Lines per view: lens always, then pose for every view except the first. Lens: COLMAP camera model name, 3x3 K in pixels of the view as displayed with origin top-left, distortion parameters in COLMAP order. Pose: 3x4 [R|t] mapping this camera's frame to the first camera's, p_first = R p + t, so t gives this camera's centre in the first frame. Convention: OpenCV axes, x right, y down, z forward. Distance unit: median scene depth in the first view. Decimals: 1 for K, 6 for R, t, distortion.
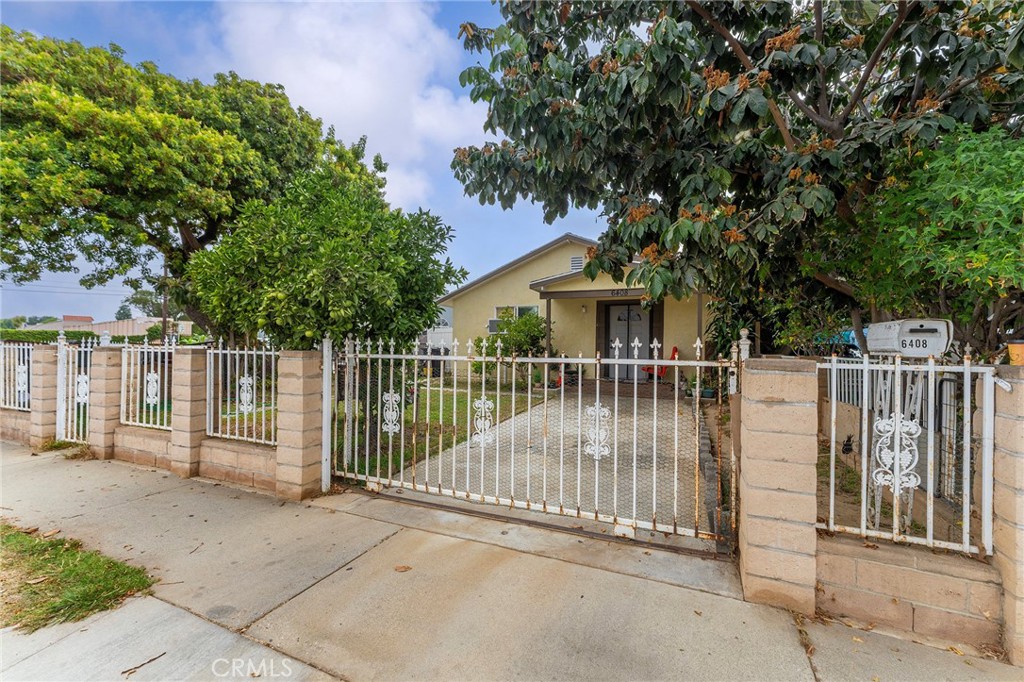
lens RADIAL K [[400.5, 0, 512.9], [0, 400.5, 342.0], [0, 0, 1]] dist [0.002588, 0.000150]
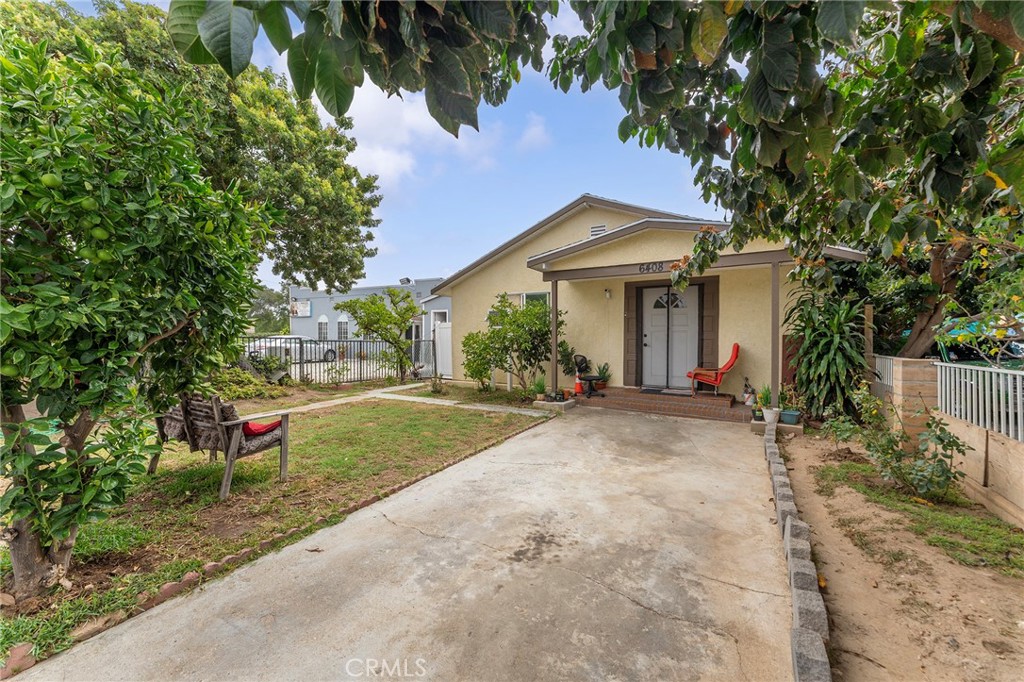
lens RADIAL K [[400.5, 0, 512.3], [0, 400.5, 338.5], [0, 0, 1]] dist [0.002588, 0.000150]
pose [[0.991171, -0.009118, -0.132275, 0.110903], [0.009777, 0.999943, 0.004331, -0.003627], [0.132228, -0.005586, 0.991204, 0.255981]]
